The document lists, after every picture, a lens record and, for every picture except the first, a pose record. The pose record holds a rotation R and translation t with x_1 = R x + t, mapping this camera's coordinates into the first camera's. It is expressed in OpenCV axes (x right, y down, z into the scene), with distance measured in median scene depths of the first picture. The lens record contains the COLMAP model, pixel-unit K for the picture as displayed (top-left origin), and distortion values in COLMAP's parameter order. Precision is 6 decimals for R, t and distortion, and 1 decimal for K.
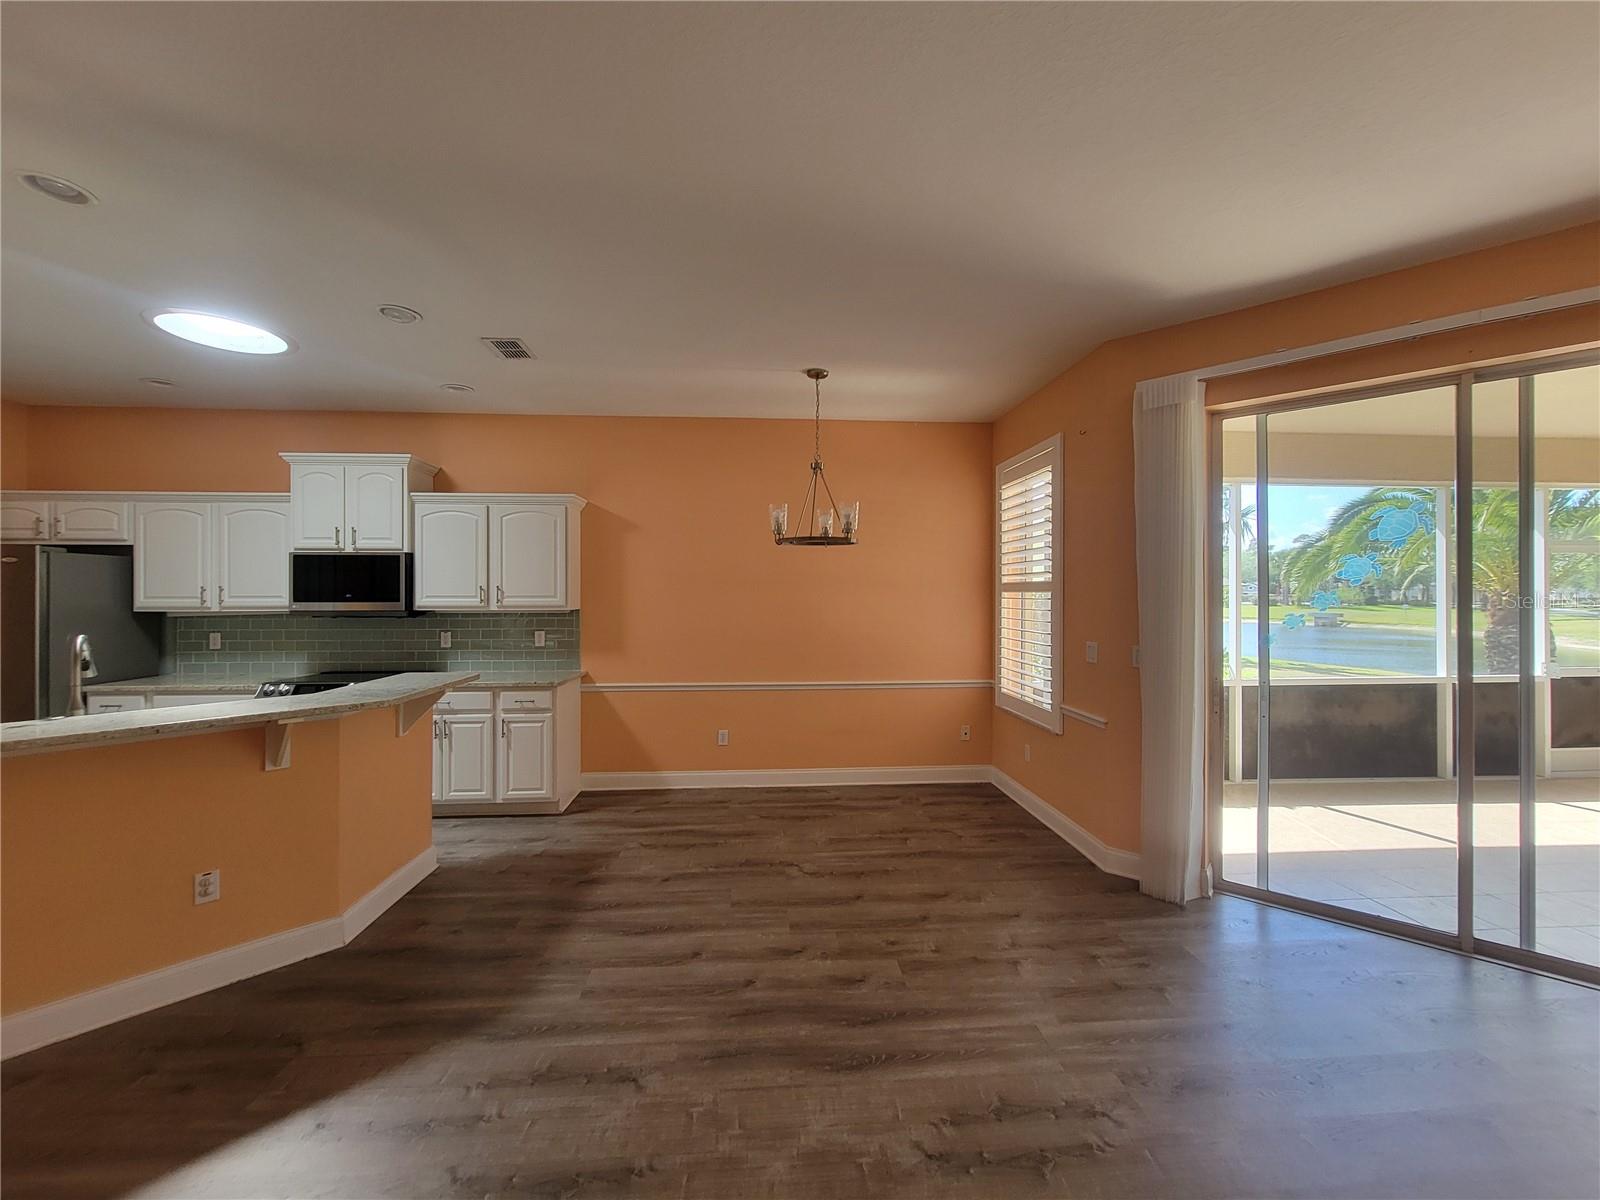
lens RADIAL K [[655.5, 0, 796.8], [0, 655.5, 597.4], [0, 0, 1]] dist [-0.002401, 0.000521]
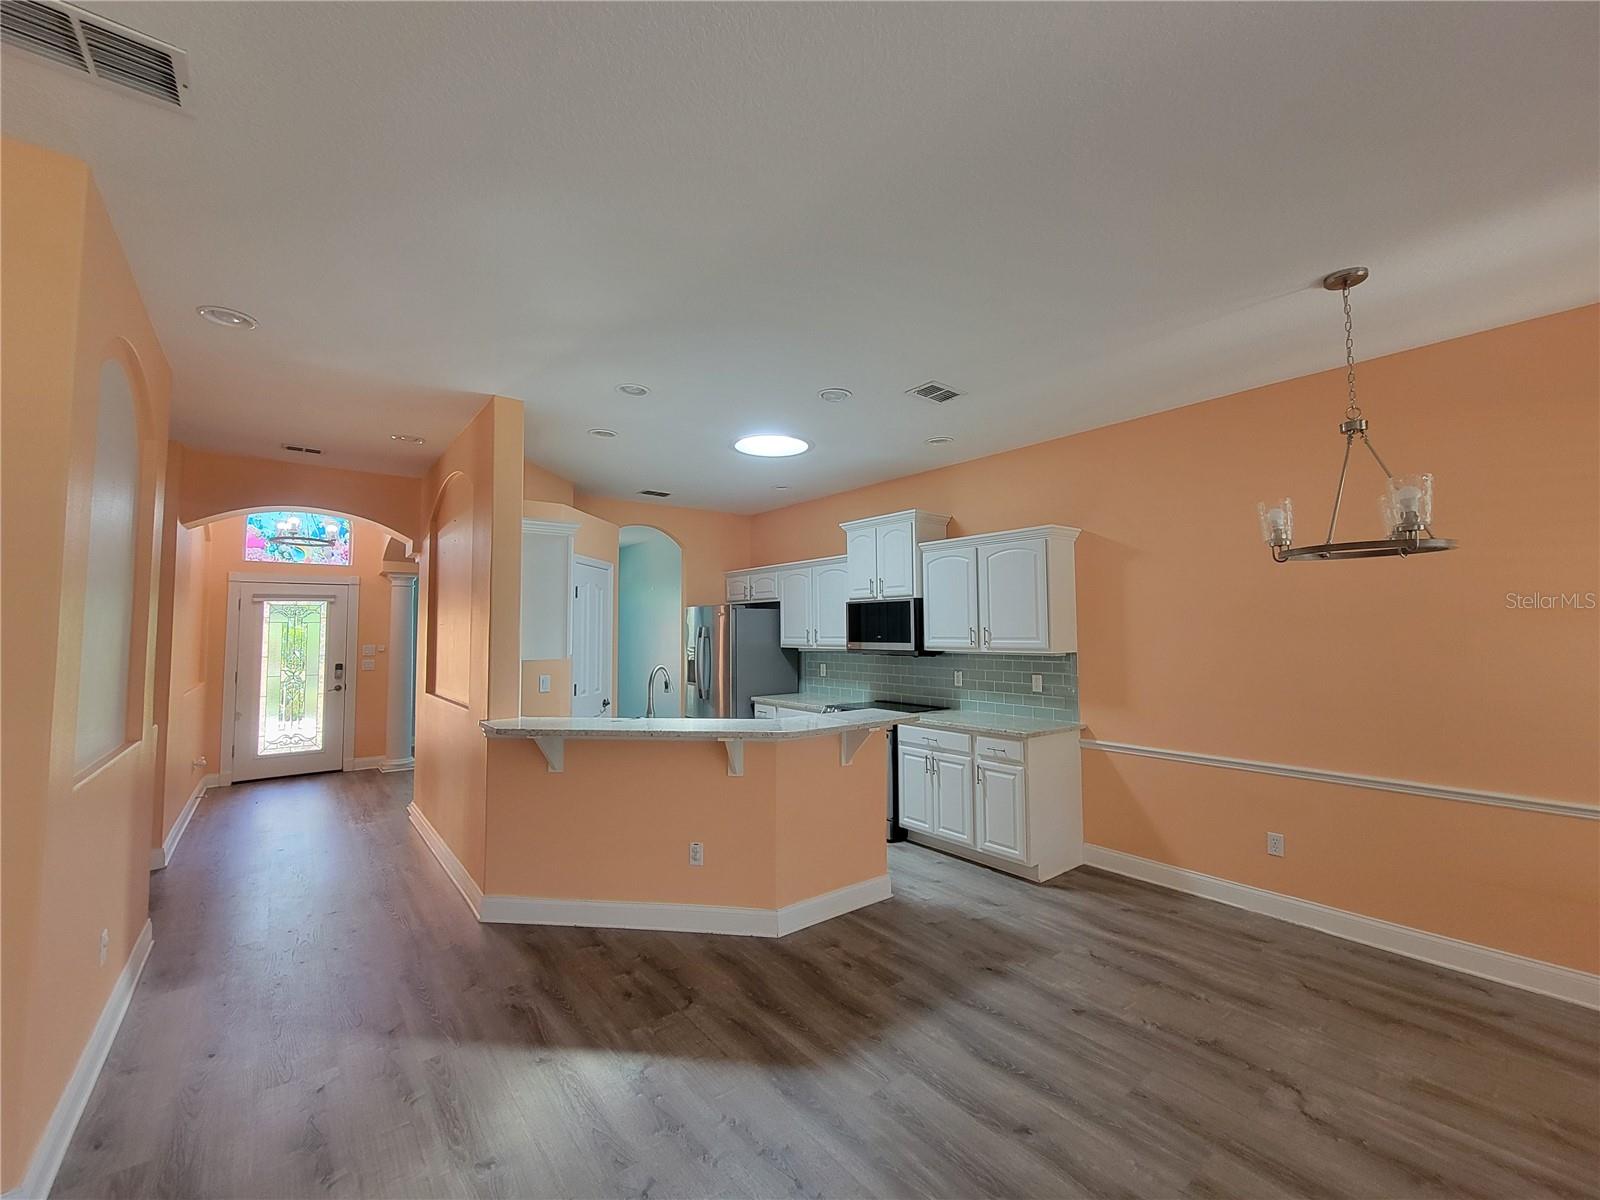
lens RADIAL K [[655.5, 0, 799.8], [0, 655.5, 596.0], [0, 0, 1]] dist [-0.002401, 0.000521]
pose [[0.564050, -0.046939, -0.824405, 0.230373], [0.001754, 0.998449, -0.055648, -0.011843], [0.825739, 0.029942, 0.563258, 0.239522]]
